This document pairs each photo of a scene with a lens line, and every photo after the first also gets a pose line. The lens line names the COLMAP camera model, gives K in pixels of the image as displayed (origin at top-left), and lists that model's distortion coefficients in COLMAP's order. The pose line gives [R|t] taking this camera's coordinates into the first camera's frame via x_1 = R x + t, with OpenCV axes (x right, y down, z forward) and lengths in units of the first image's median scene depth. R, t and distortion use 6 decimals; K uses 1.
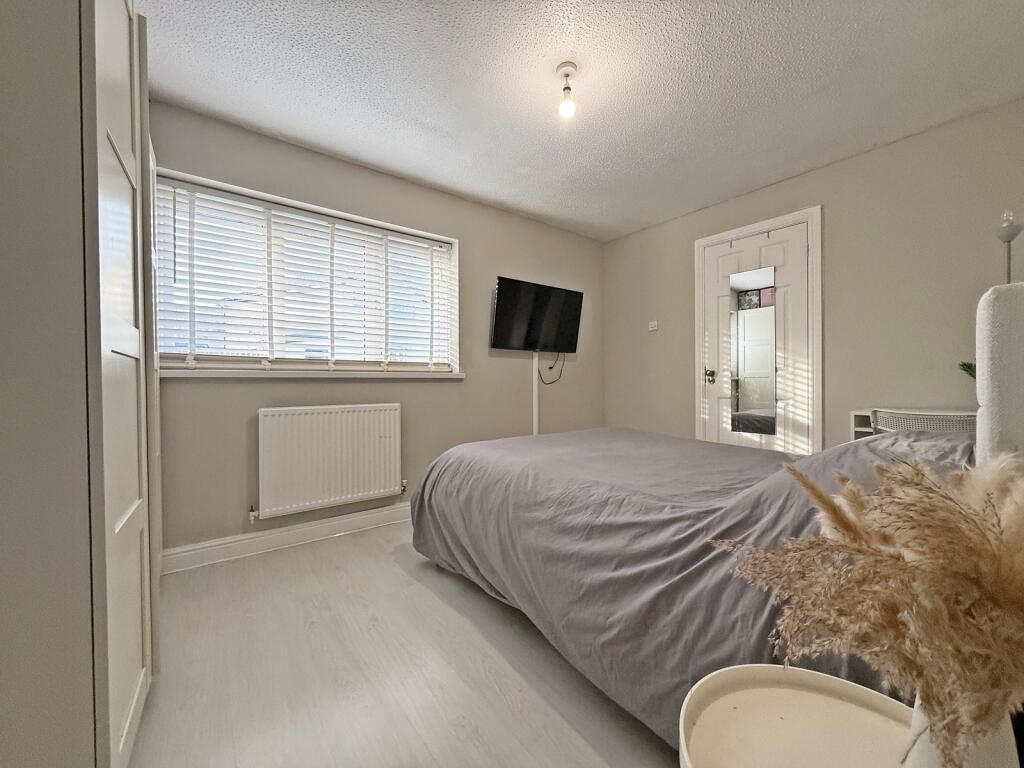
lens RADIAL K [[383.9, 0, 511.4], [0, 383.9, 388.5], [0, 0, 1]] dist [0.000080, 0.000014]
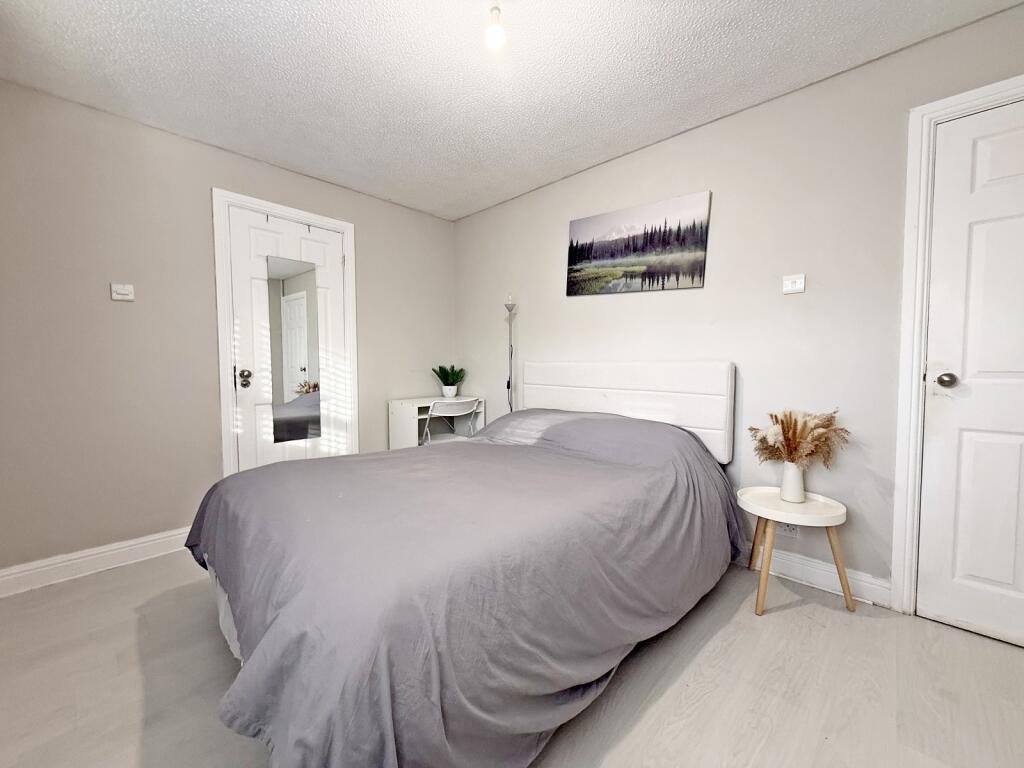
lens RADIAL K [[410.3, 0, 515.1], [0, 410.3, 379.4], [0, 0, 1]] dist [-0.000619, 0.000036]
pose [[-0.149822, -0.046408, 0.987623, -0.431165], [0.012136, 0.998736, 0.048772, -0.070628], [-0.988638, 0.019292, -0.149070, 0.657112]]
